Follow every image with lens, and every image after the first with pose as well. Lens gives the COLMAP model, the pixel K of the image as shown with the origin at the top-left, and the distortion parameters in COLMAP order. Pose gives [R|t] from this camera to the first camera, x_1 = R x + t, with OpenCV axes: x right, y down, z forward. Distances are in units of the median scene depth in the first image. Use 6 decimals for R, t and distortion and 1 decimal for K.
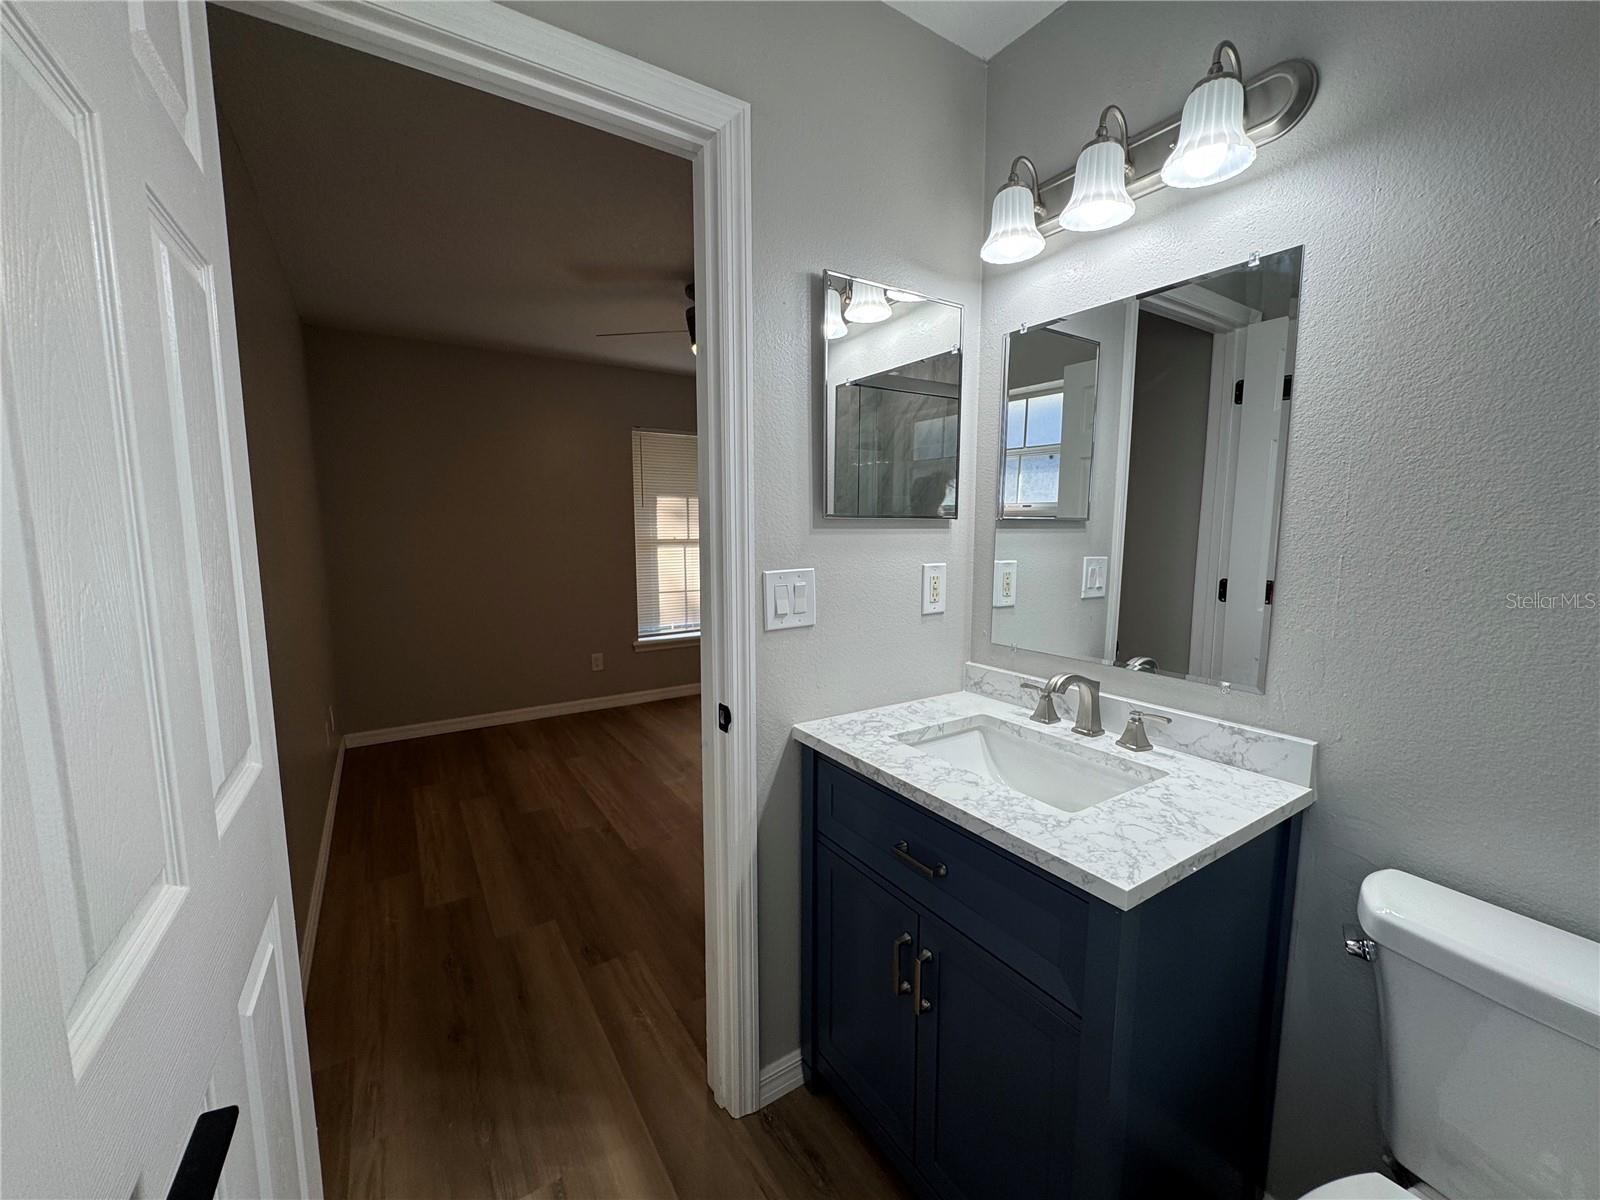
lens RADIAL K [[634.6, 0, 804.3], [0, 634.6, 603.4], [0, 0, 1]] dist [-0.001671, -0.000875]
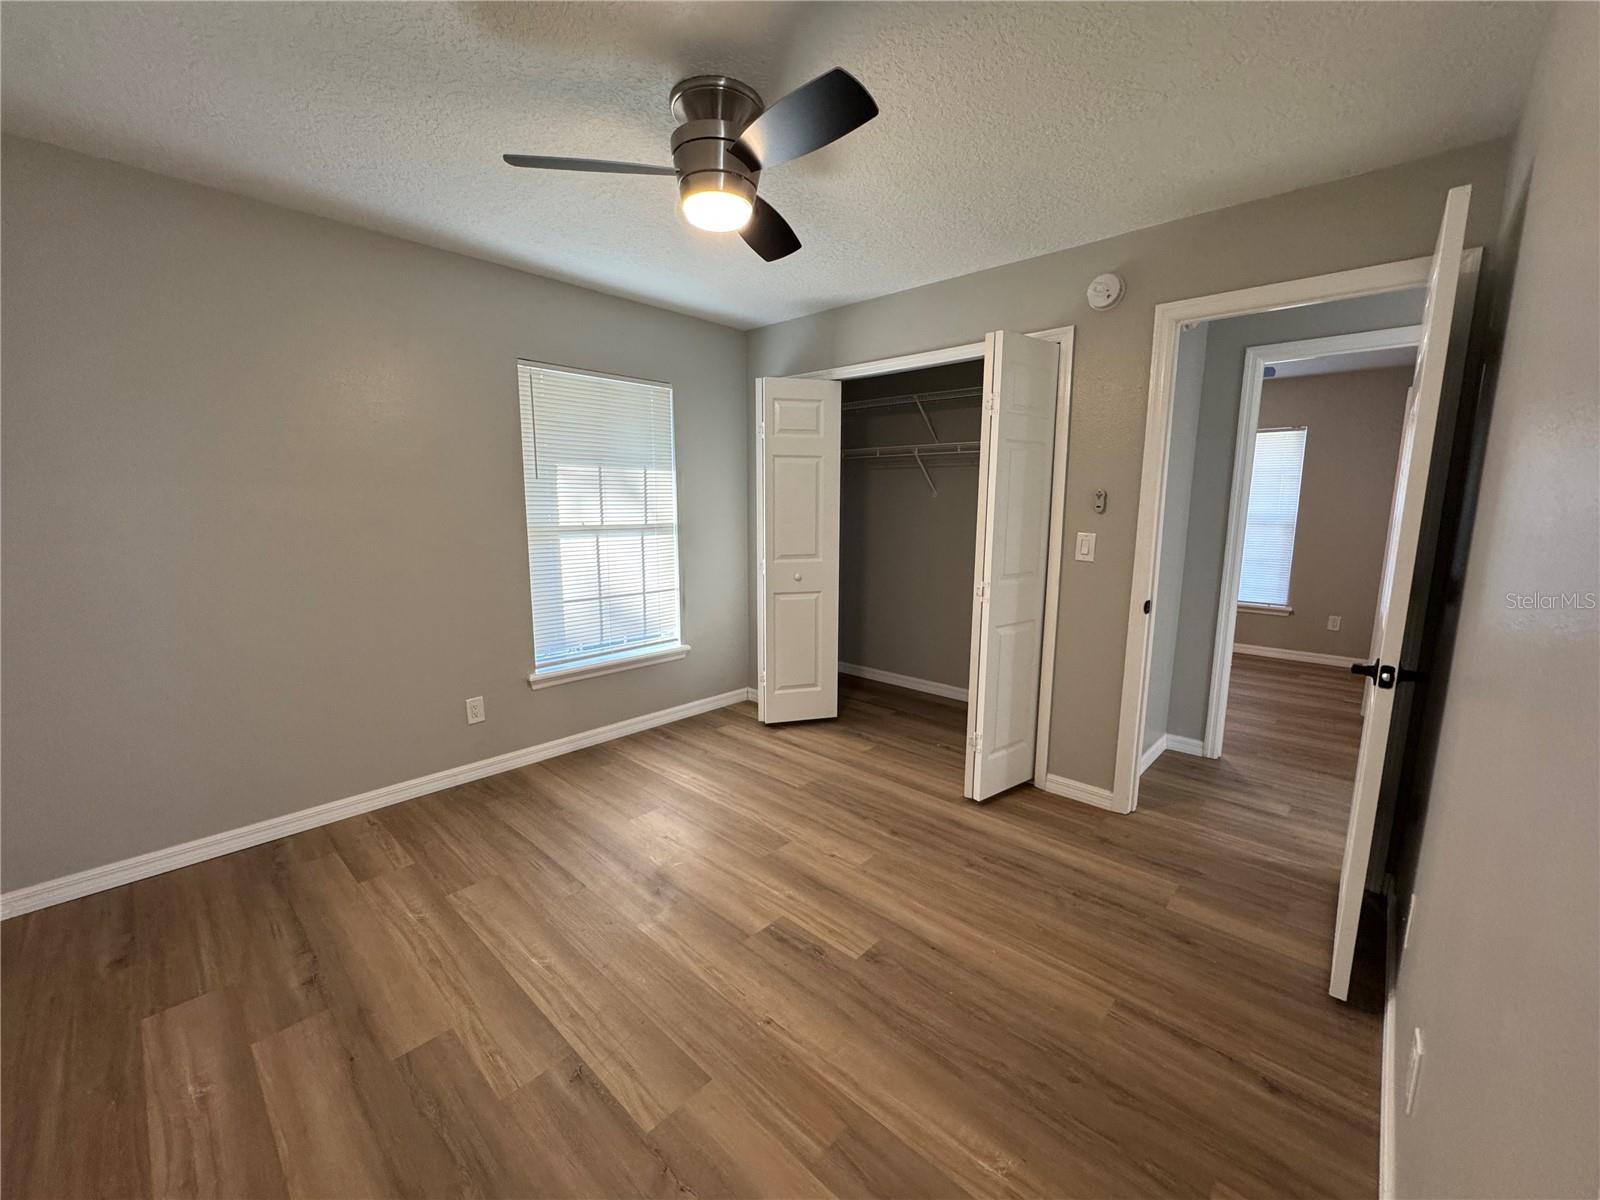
lens RADIAL K [[634.6, 0, 794.5], [0, 634.6, 596.1], [0, 0, 1]] dist [-0.001671, -0.000875]
pose [[0.971686, -0.031207, 0.234207, -0.190208], [0.026038, 0.999345, 0.025129, -0.044586], [-0.234838, -0.018319, 0.971862, 0.342774]]
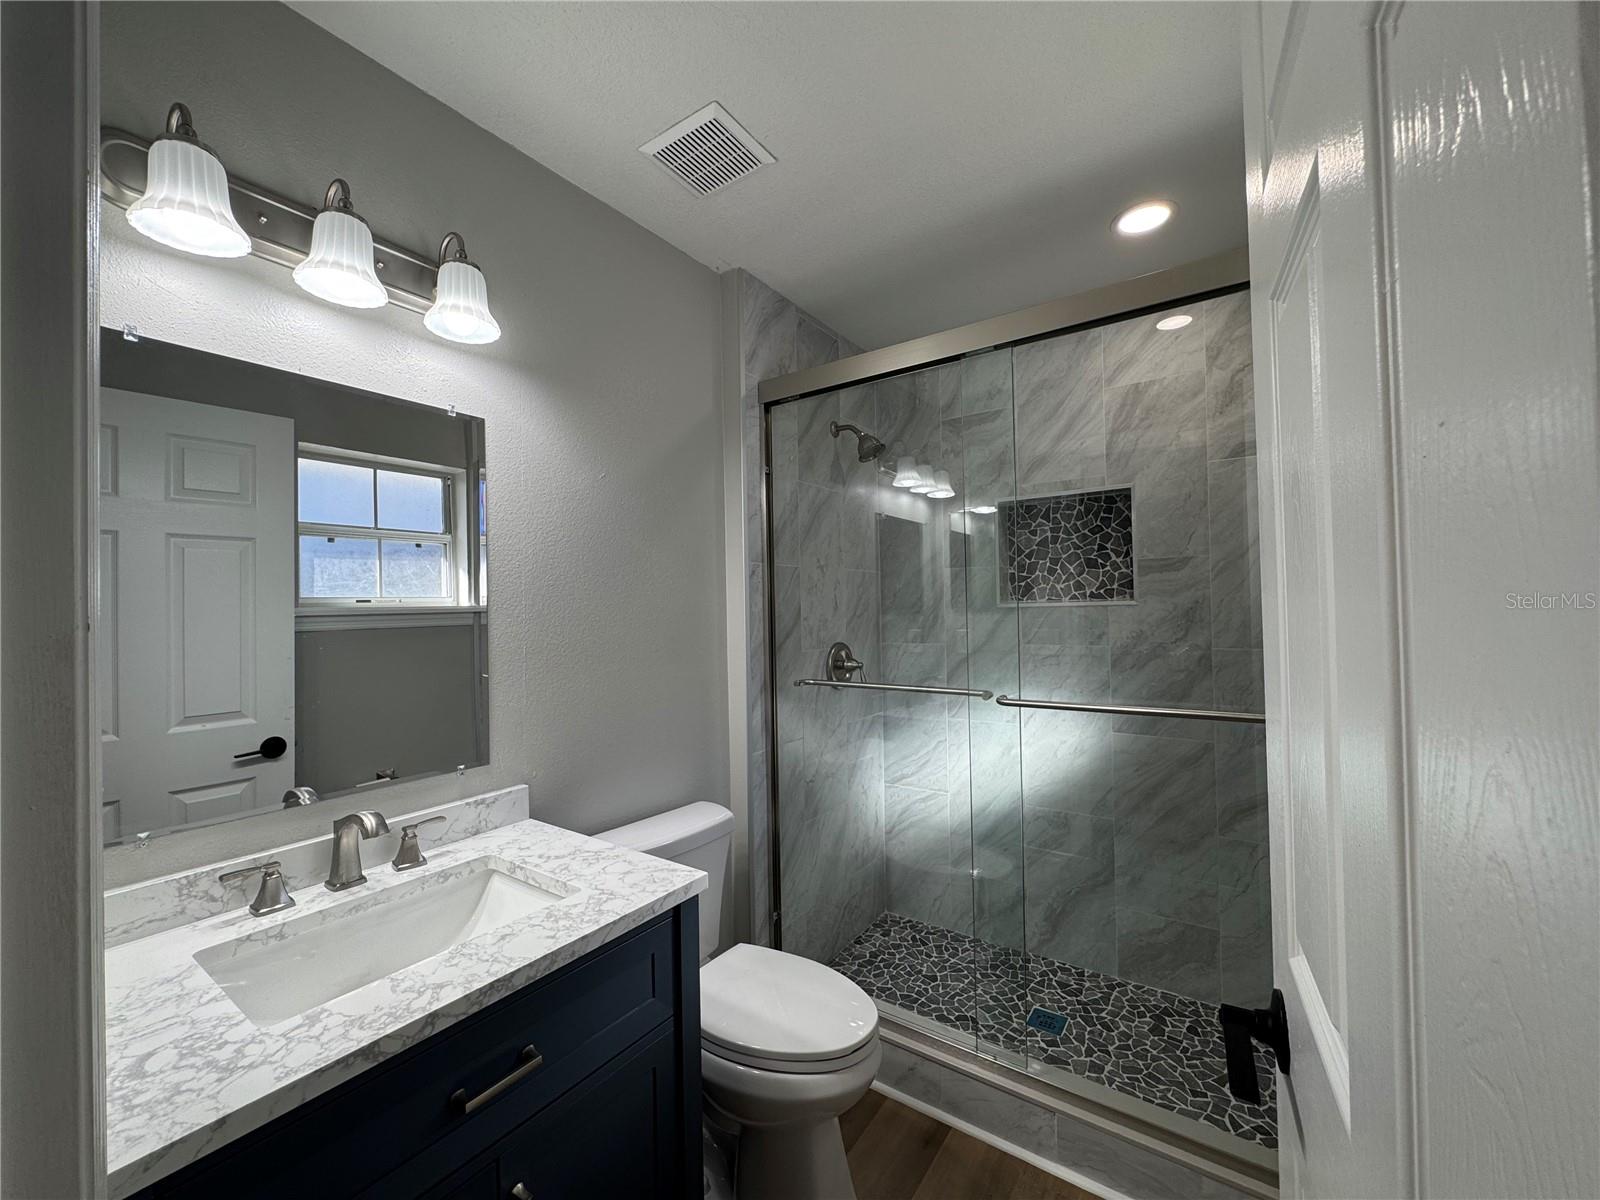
lens RADIAL K [[634.6, 0, 802.7], [0, 634.6, 600.0], [0, 0, 1]] dist [-0.001671, -0.000875]
pose [[-0.368939, 0.017931, 0.929280, -0.611572], [0.132839, 0.990567, 0.033625, -0.124200], [-0.919912, 0.135850, -0.367841, 0.806519]]
